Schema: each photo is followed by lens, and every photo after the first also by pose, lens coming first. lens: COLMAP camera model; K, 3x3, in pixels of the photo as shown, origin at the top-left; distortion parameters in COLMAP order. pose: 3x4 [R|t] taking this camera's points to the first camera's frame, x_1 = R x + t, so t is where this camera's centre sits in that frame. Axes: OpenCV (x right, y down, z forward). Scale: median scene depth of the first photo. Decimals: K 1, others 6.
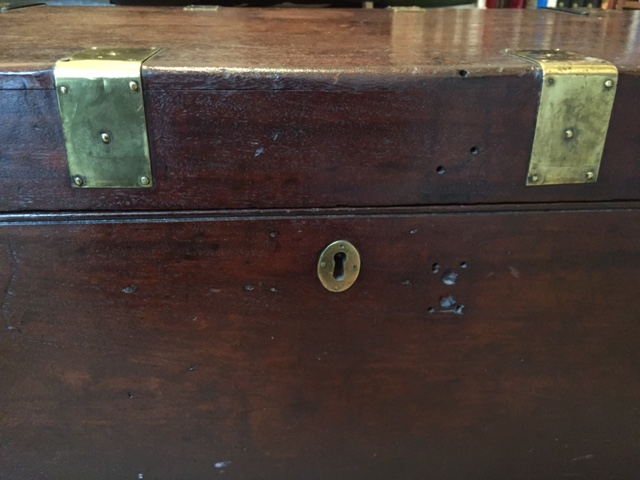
lens RADIAL K [[540.2, 0, 320.4], [0, 540.2, 239.7], [0, 0, 1]] dist [0.020029, -0.008714]
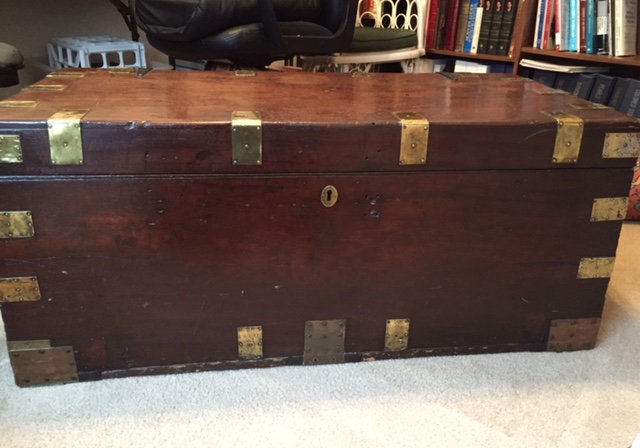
lens RADIAL K [[556.1, 0, 319.2], [0, 556.1, 224.3], [0, 0, 1]] dist [0.008001, 0.001346]
pose [[0.998402, -0.004767, 0.056317, -0.170809], [0.007343, 0.998931, -0.045632, 0.317516], [-0.056040, 0.045973, 0.997370, -1.705451]]
